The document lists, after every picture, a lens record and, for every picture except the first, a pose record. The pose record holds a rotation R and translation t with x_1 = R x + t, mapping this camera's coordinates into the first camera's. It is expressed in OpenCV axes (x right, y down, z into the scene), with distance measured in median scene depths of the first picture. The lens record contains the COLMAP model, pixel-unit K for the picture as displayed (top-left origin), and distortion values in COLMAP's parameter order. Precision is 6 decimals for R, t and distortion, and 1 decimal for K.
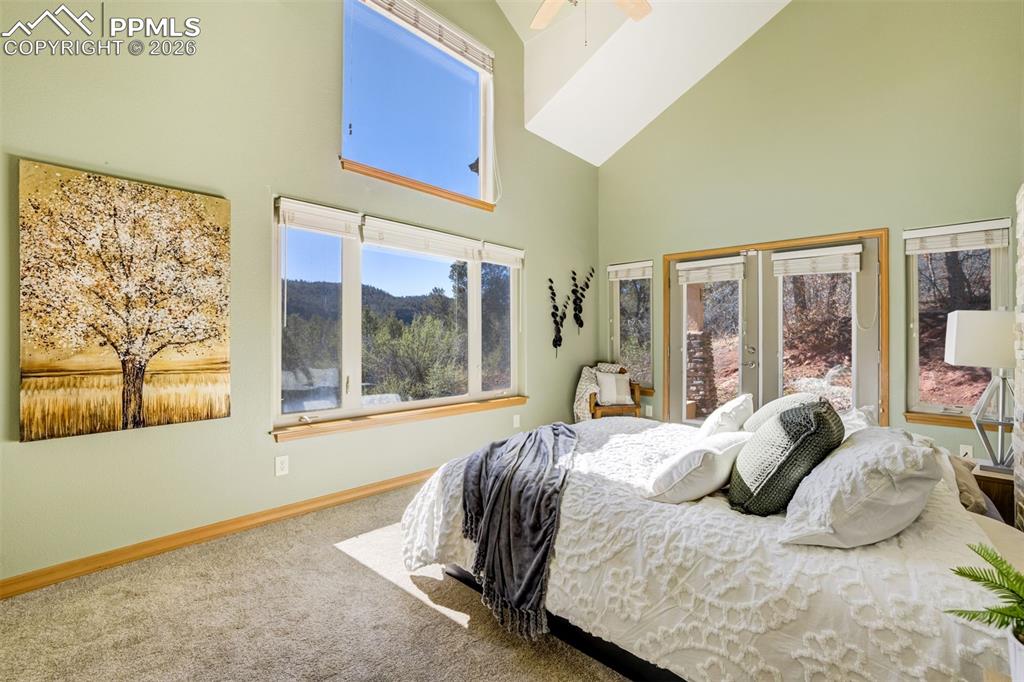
lens RADIAL K [[439.6, 0, 517.3], [0, 439.6, 337.4], [0, 0, 1]] dist [-0.023182, 0.000555]
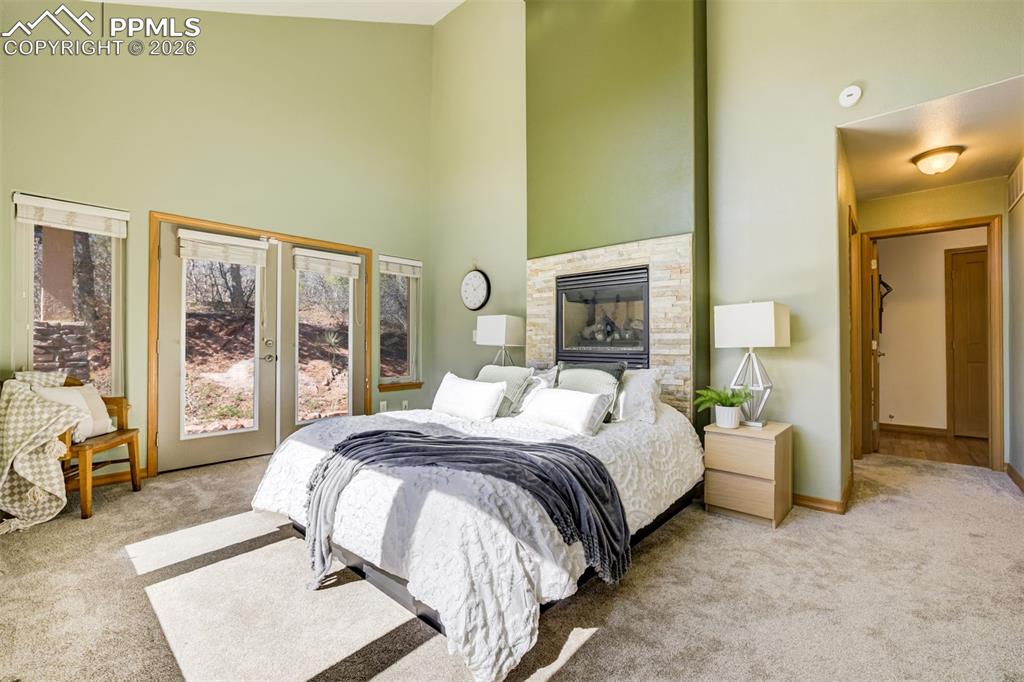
lens RADIAL K [[439.6, 0, 517.3], [0, 439.6, 337.4], [0, 0, 1]] dist [-0.023182, 0.000555]
pose [[-0.026209, 0.006231, 0.999637, -0.425169], [-0.001284, 0.999980, -0.006266, 0.022104], [-0.999656, -0.001447, -0.026201, 0.488510]]
